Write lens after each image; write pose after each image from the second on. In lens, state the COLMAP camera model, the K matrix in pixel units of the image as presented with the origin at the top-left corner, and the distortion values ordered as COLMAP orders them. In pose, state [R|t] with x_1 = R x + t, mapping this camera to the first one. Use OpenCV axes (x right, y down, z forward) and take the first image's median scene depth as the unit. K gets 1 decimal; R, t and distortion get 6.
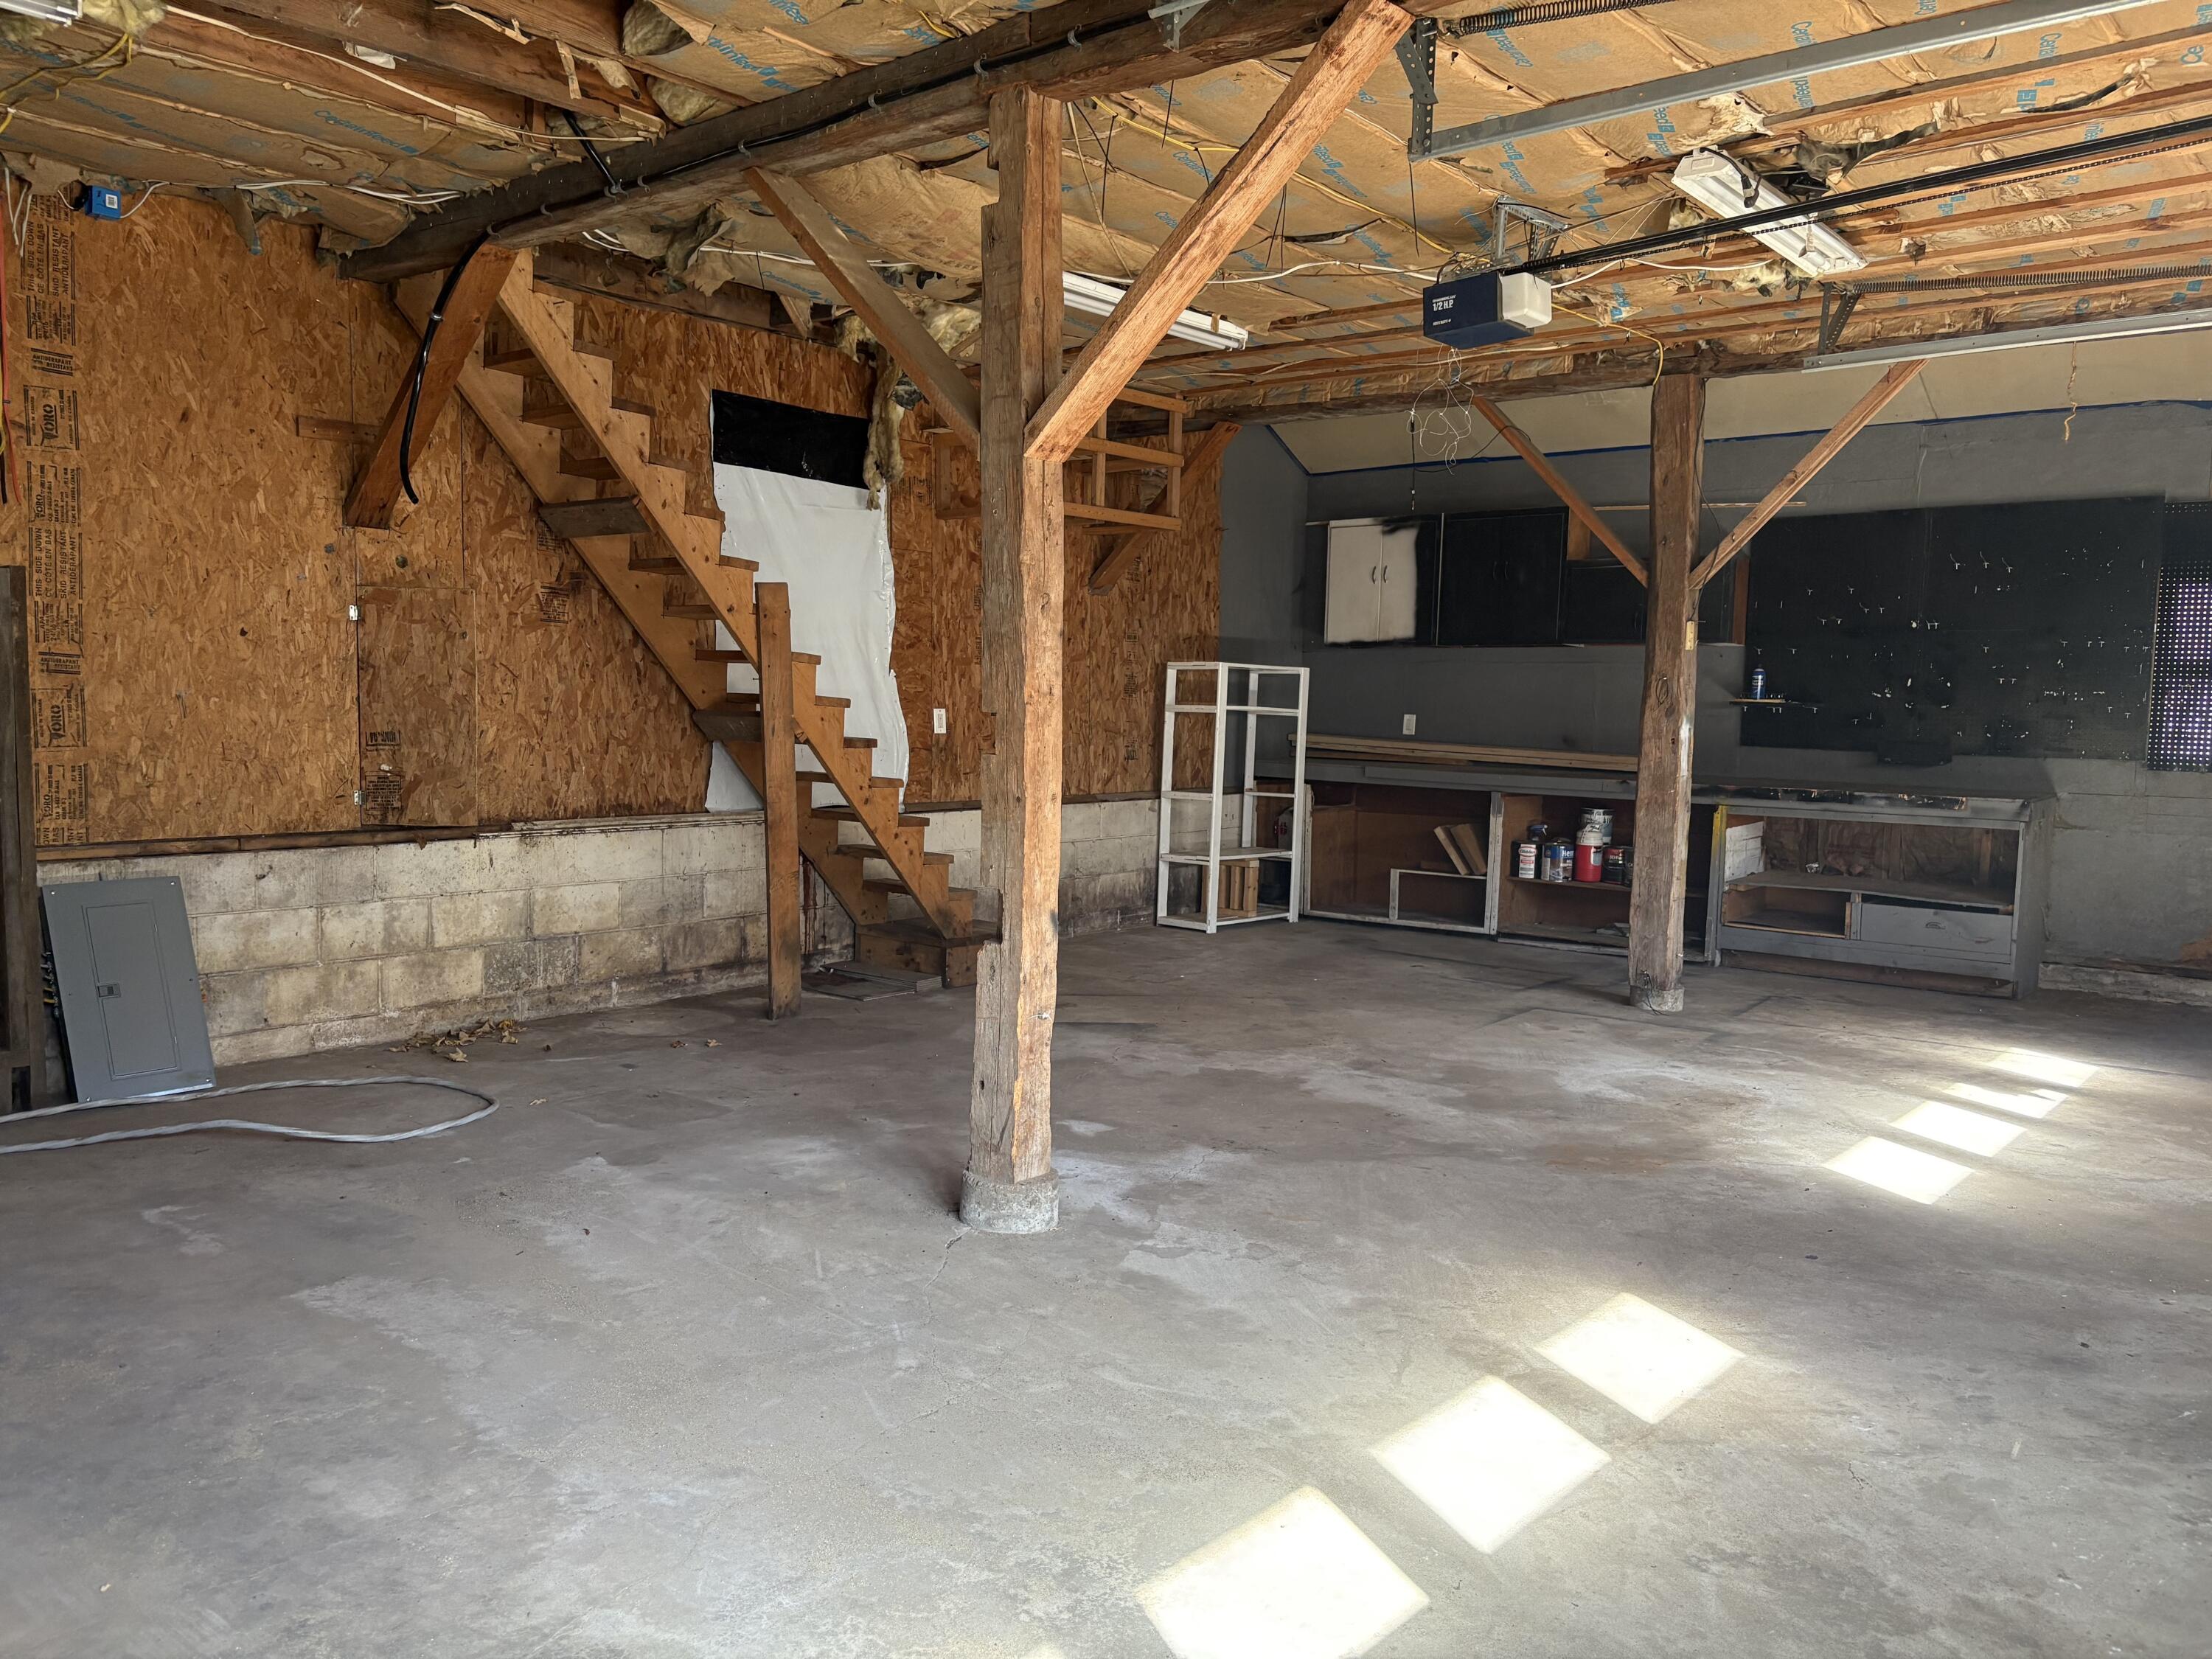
lens RADIAL K [[1671.6, 0, 1105.8], [0, 1671.6, 825.4], [0, 0, 1]] dist [0.014427, 0.003274]
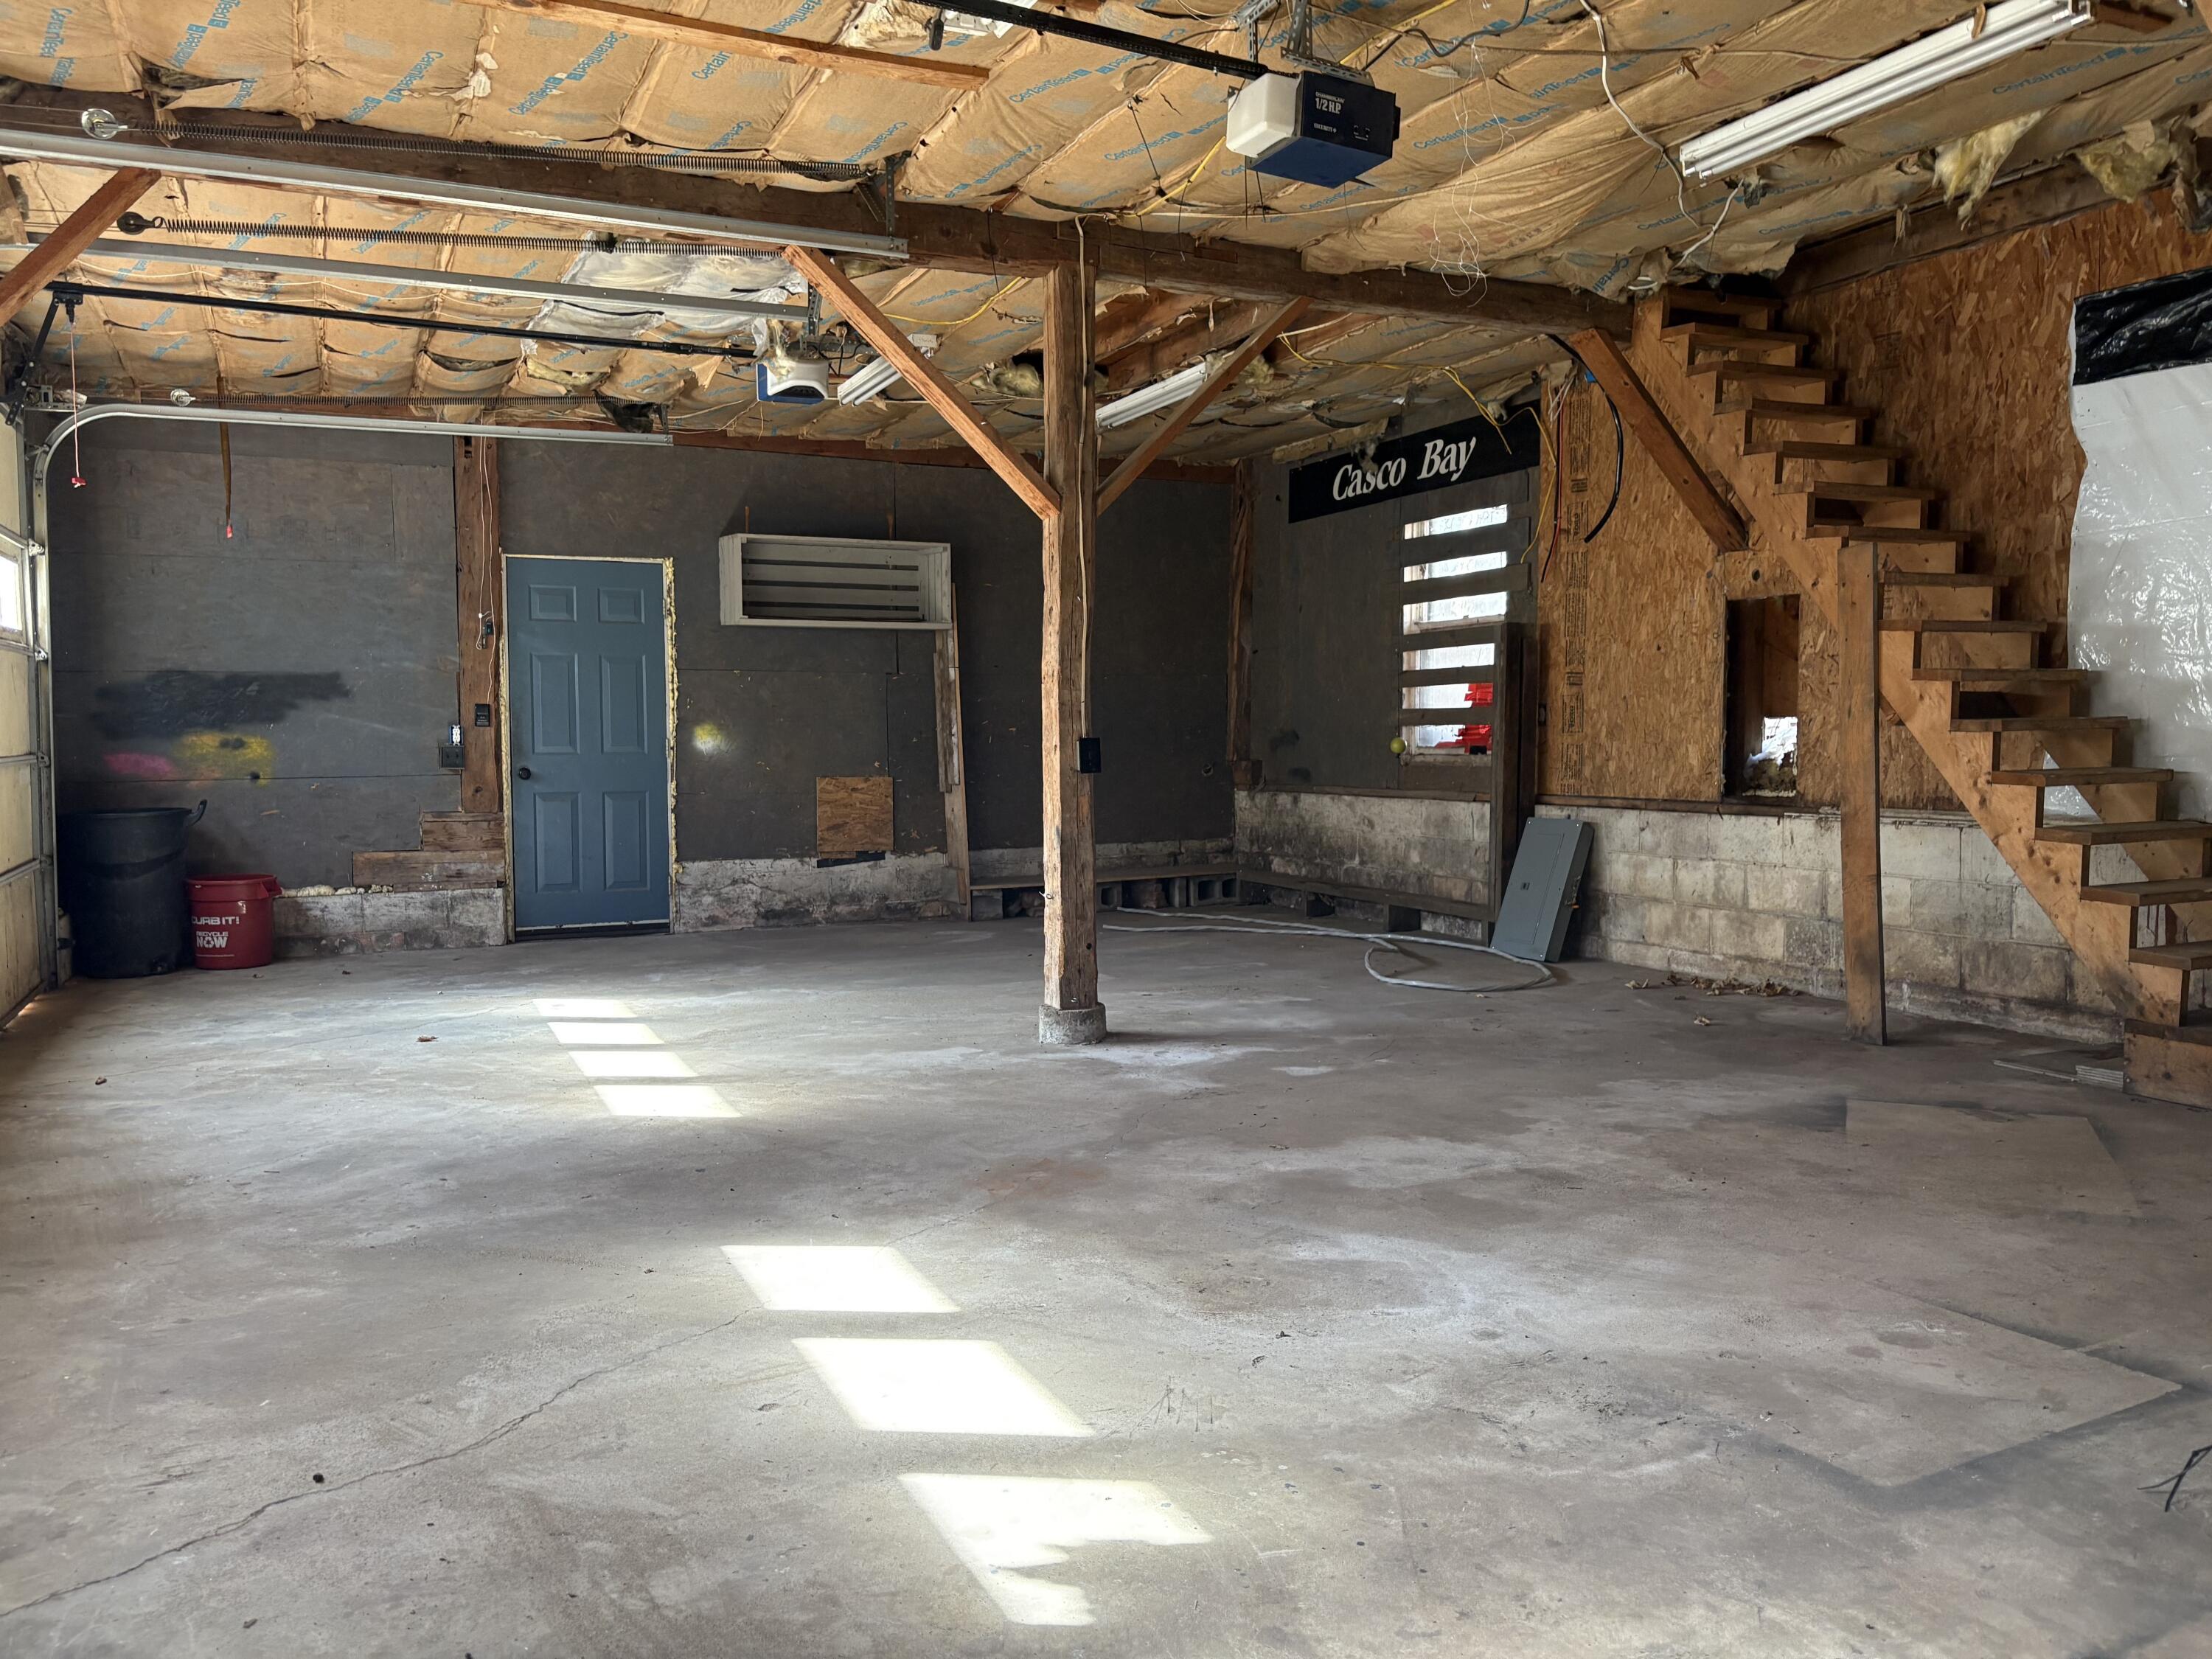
lens RADIAL K [[1671.6, 0, 1100.5], [0, 1671.6, 821.4], [0, 0, 1]] dist [0.014427, 0.003274]
pose [[-0.420788, 0.032676, -0.906570, 0.852469], [-0.068424, 0.995361, 0.067635, -0.034789], [0.904575, 0.090491, -0.416601, 1.108435]]
